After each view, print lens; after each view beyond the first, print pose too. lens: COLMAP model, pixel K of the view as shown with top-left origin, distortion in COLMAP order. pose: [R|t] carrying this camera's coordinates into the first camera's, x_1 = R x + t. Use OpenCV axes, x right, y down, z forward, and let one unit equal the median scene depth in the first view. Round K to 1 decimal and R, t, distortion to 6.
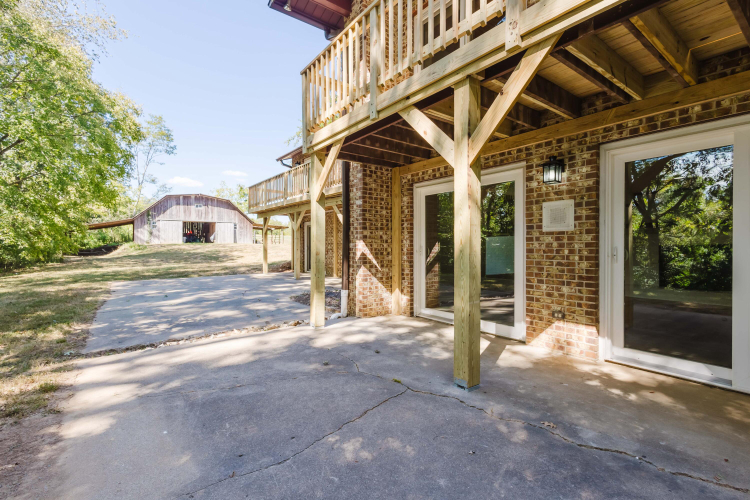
lens RADIAL K [[344.6, 0, 376.4], [0, 344.6, 249.2], [0, 0, 1]] dist [0.013368, -0.003358]
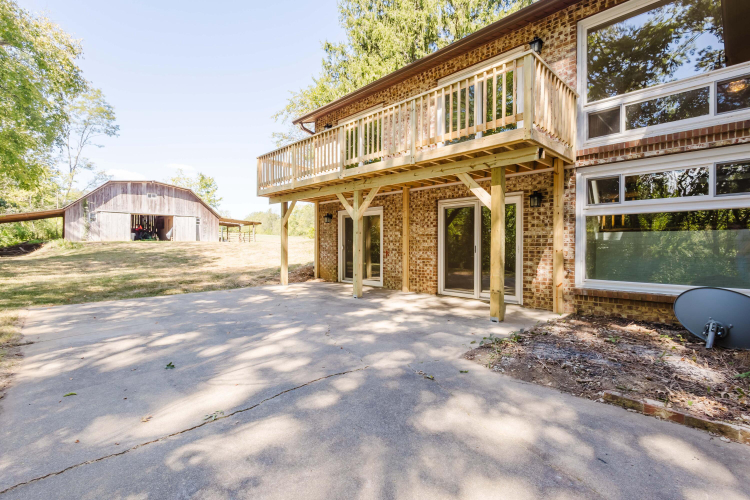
lens RADIAL K [[344.6, 0, 373.7], [0, 344.6, 247.1], [0, 0, 1]] dist [0.013368, -0.003358]
pose [[0.992667, 0.002602, 0.120854, -0.093405], [-0.002227, 0.999992, -0.003244, -0.000898], [-0.120862, 0.002951, 0.992665, 0.125483]]
